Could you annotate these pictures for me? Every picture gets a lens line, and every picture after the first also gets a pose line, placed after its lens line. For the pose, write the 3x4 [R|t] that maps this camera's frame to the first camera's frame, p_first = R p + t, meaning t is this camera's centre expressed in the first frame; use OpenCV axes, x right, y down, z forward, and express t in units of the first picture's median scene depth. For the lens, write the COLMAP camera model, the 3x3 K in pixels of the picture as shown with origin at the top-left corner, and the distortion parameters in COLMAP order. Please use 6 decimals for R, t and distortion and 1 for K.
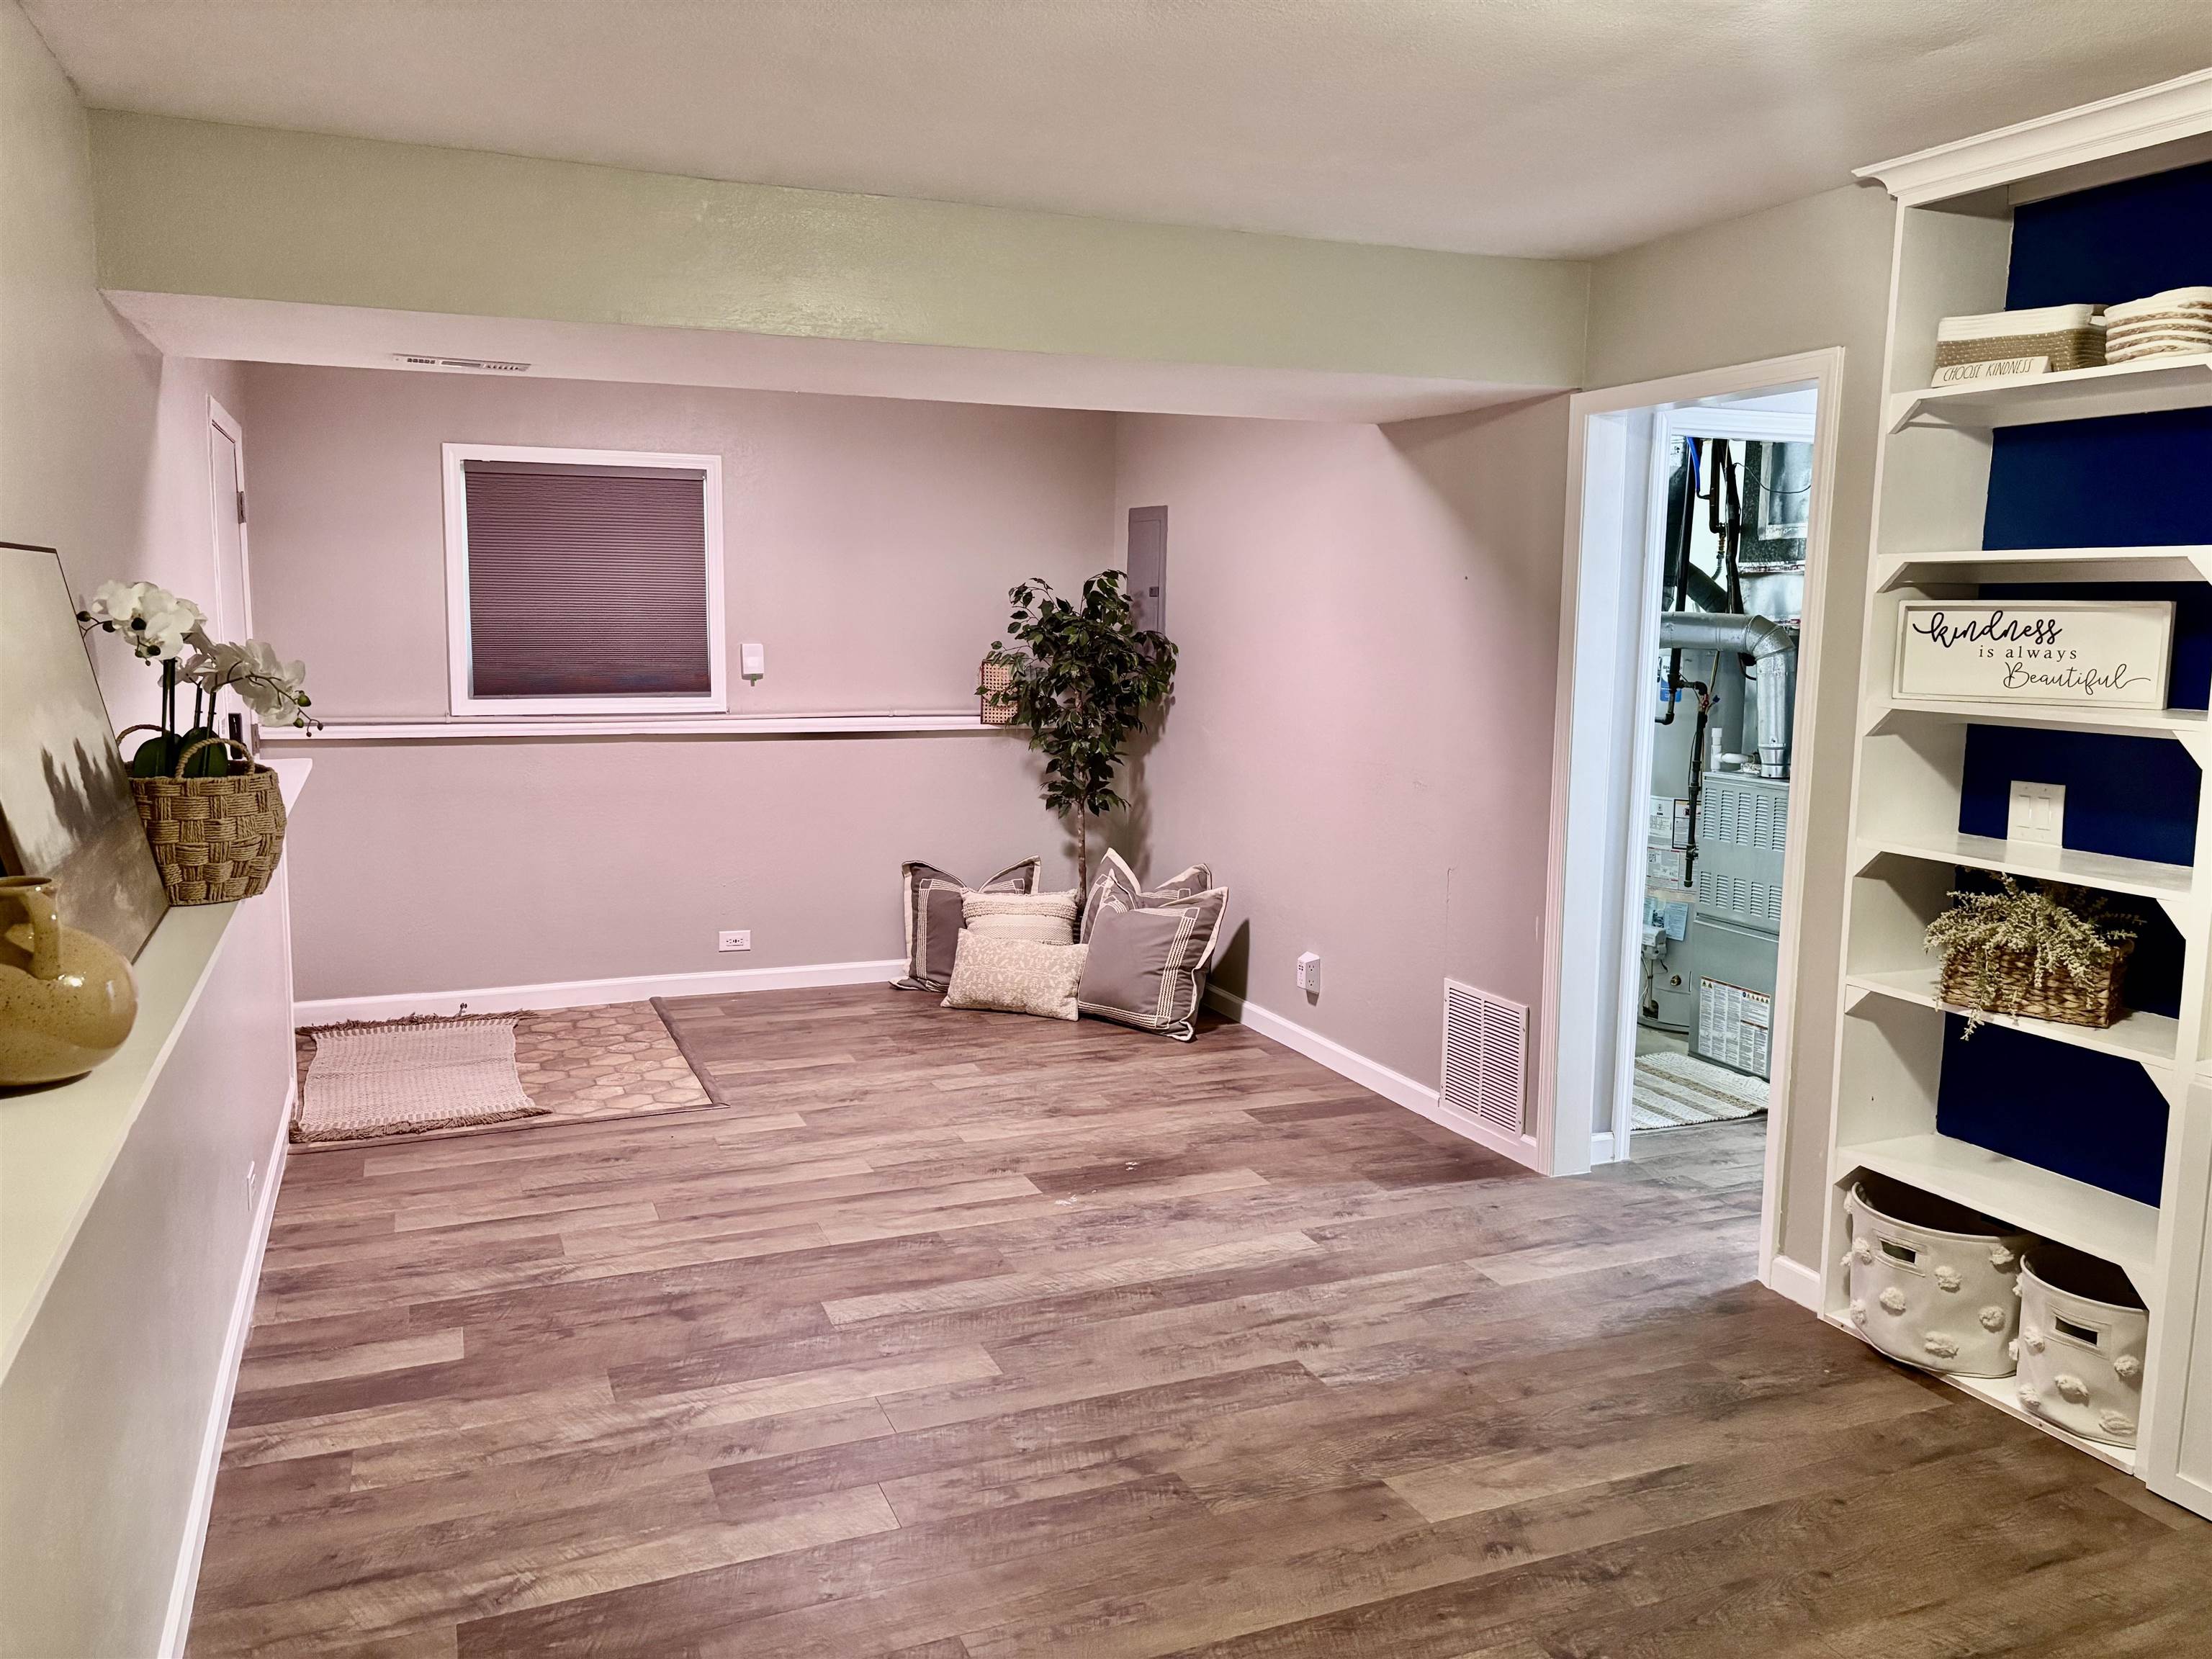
lens RADIAL K [[1654.0, 0, 1063.1], [0, 1654.0, 792.3], [0, 0, 1]] dist [0.073871, -0.073315]
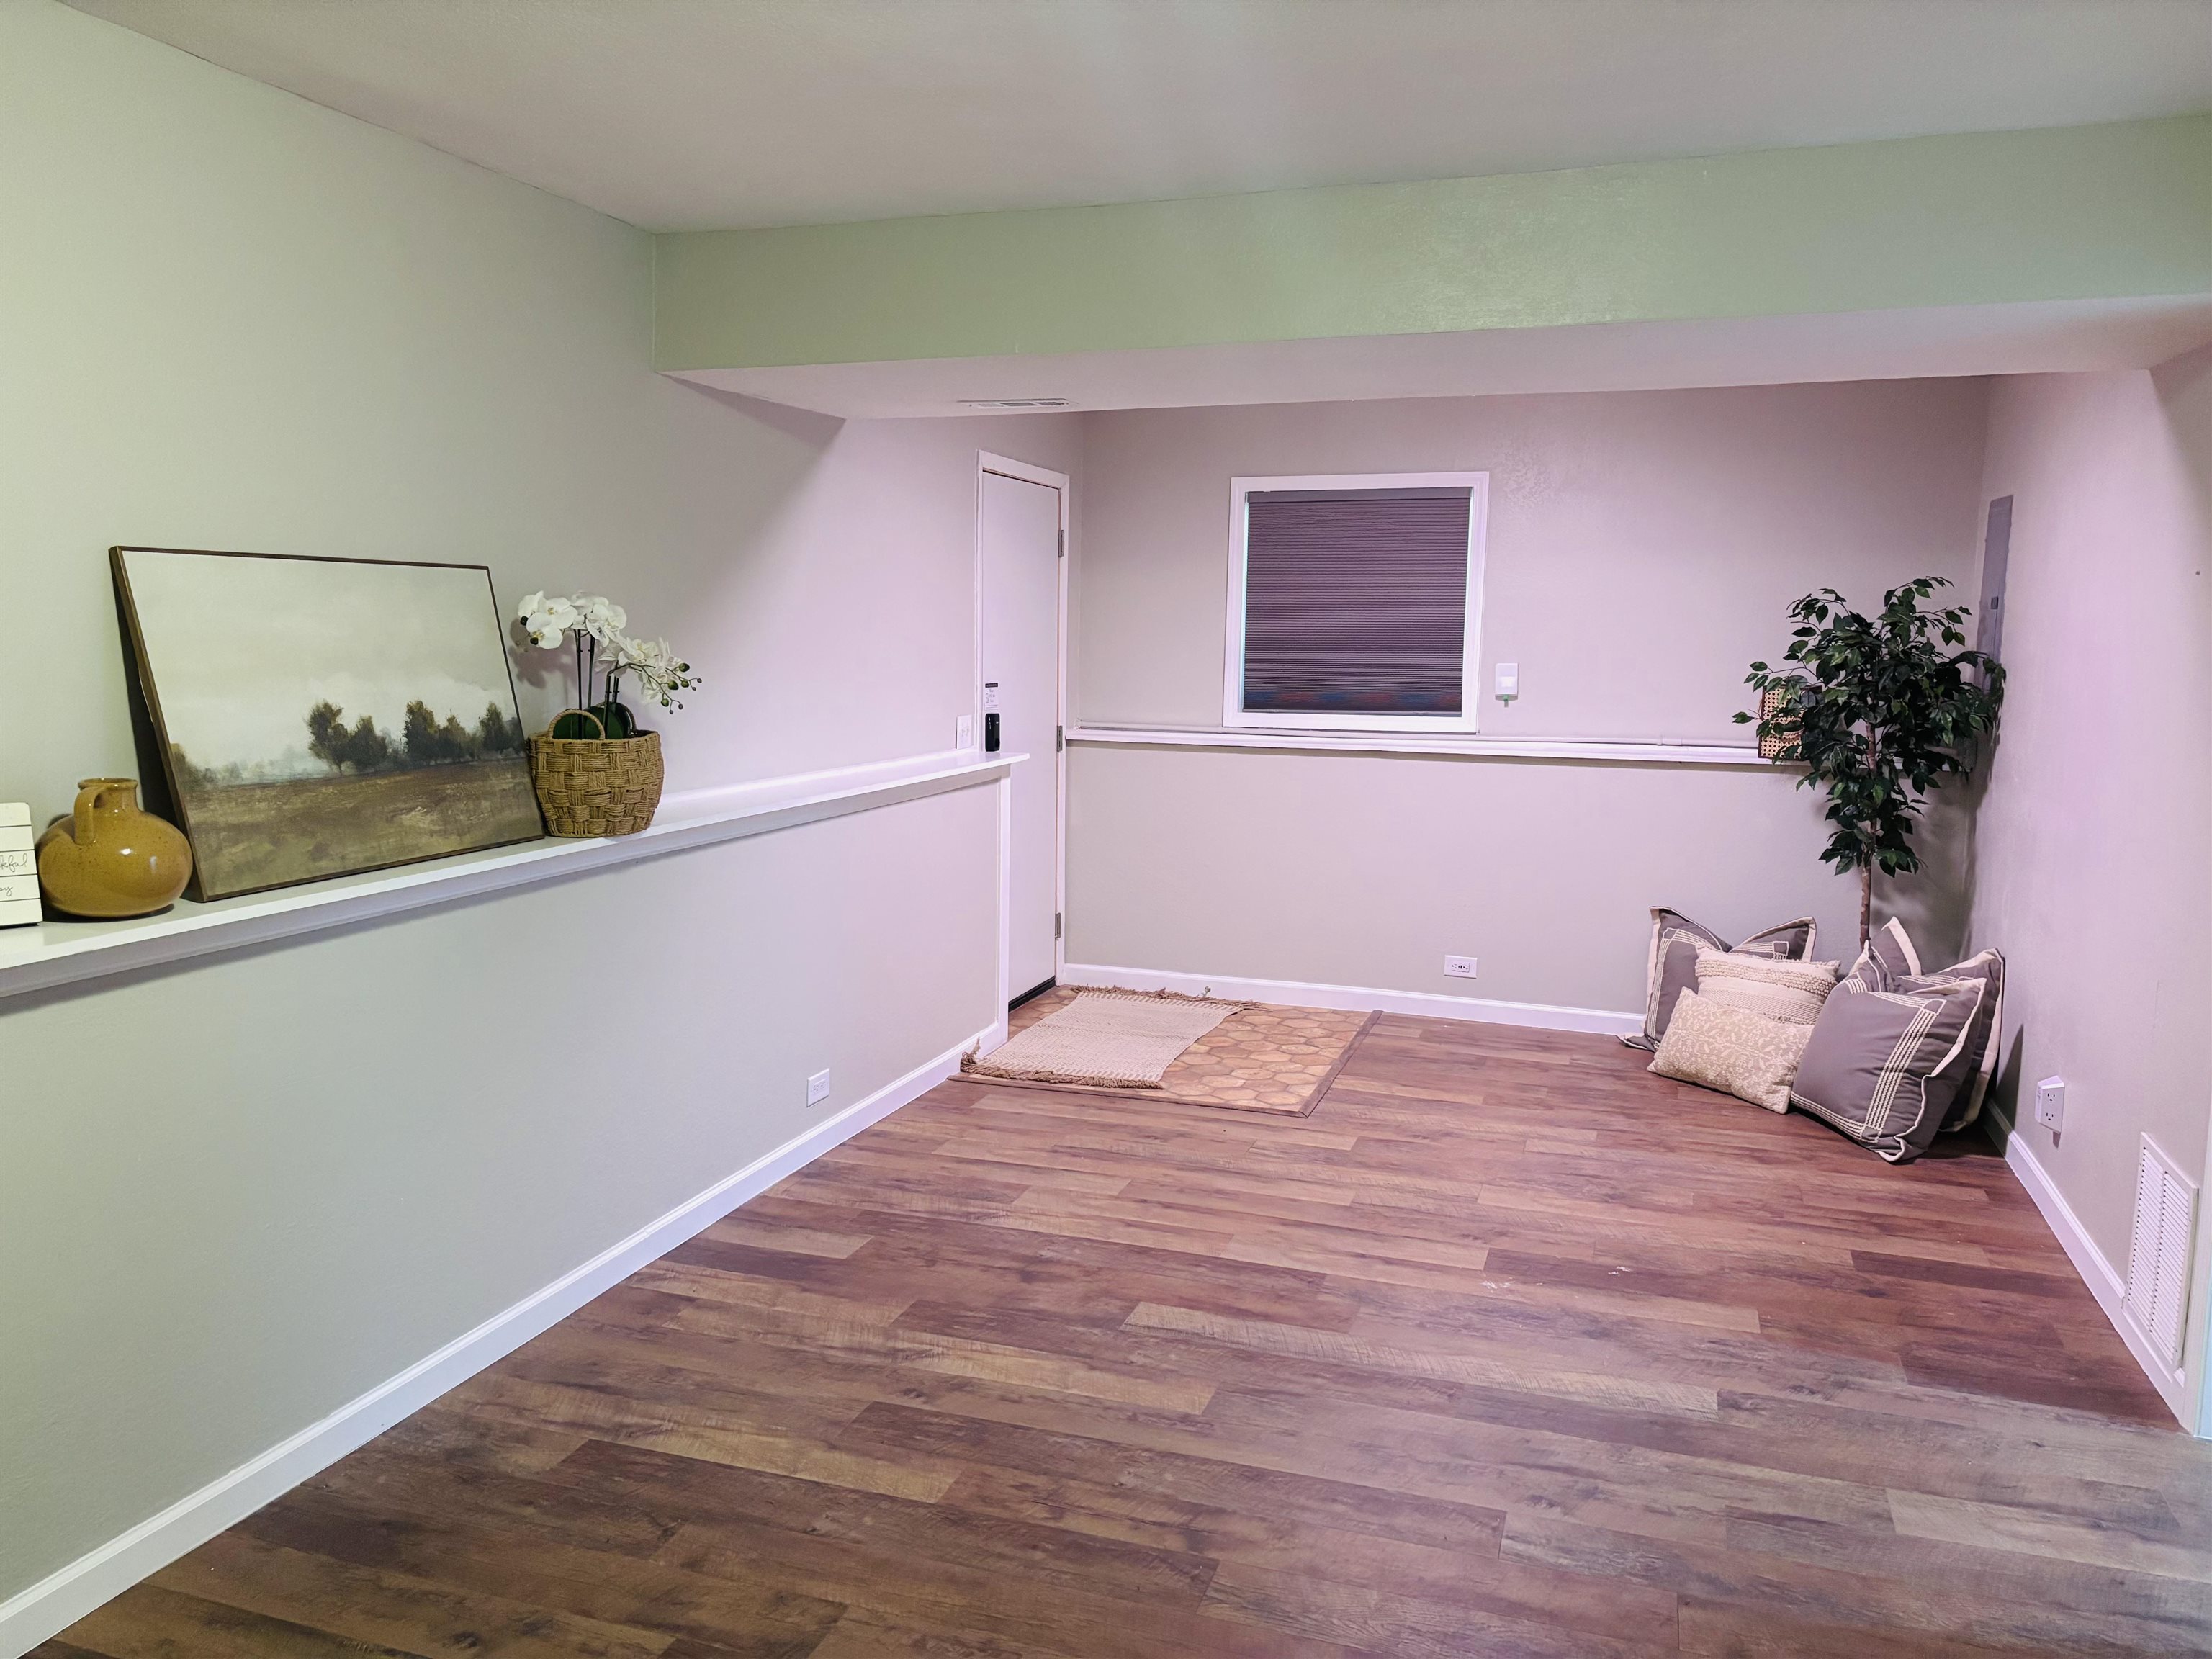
lens RADIAL K [[1654.0, 0, 1117.8], [0, 1654.0, 812.1], [0, 0, 1]] dist [0.073871, -0.073315]
pose [[0.762095, 0.072682, -0.643373, 0.354650], [-0.078071, 0.996745, 0.020125, -0.006365], [0.642741, 0.034892, 0.765288, 0.158202]]
